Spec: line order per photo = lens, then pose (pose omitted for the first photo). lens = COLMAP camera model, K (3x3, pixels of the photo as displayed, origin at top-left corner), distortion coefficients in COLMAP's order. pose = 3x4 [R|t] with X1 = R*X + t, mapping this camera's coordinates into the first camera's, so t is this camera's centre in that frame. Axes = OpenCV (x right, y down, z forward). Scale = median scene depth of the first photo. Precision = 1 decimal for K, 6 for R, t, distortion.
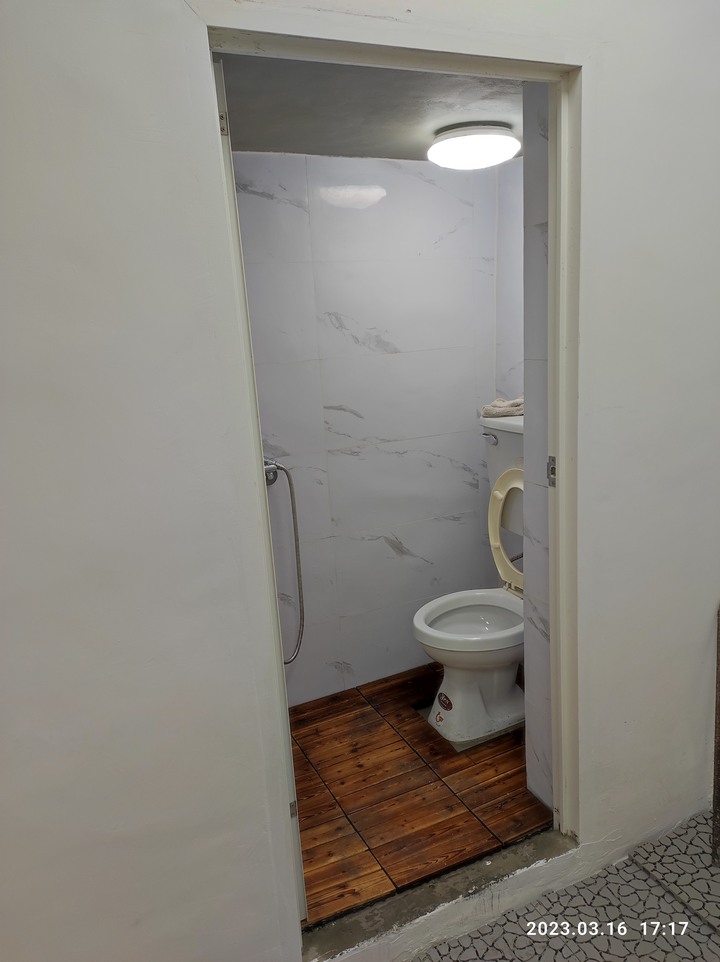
lens RADIAL K [[698.6, 0, 367.5], [0, 698.6, 480.7], [0, 0, 1]] dist [0.036774, -0.021051]
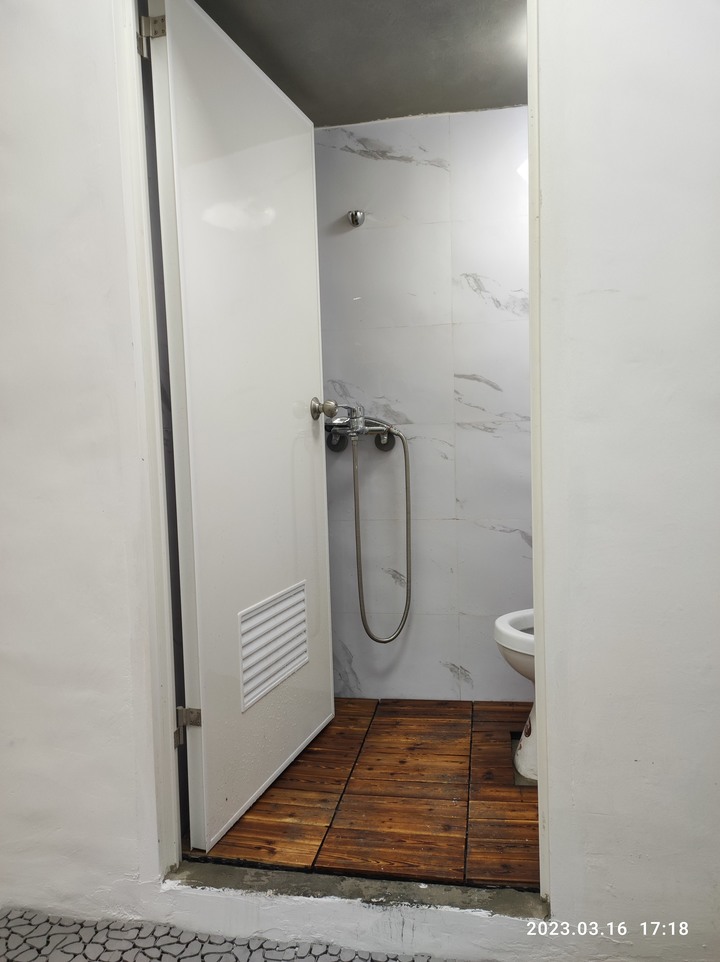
lens RADIAL K [[698.6, 0, 363.8], [0, 698.6, 481.1], [0, 0, 1]] dist [0.036774, -0.021051]
pose [[0.820925, 0.078681, -0.565590, 0.419489], [-0.146634, 0.986296, -0.075626, 0.136179], [0.551889, 0.145018, 0.821212, 0.208355]]
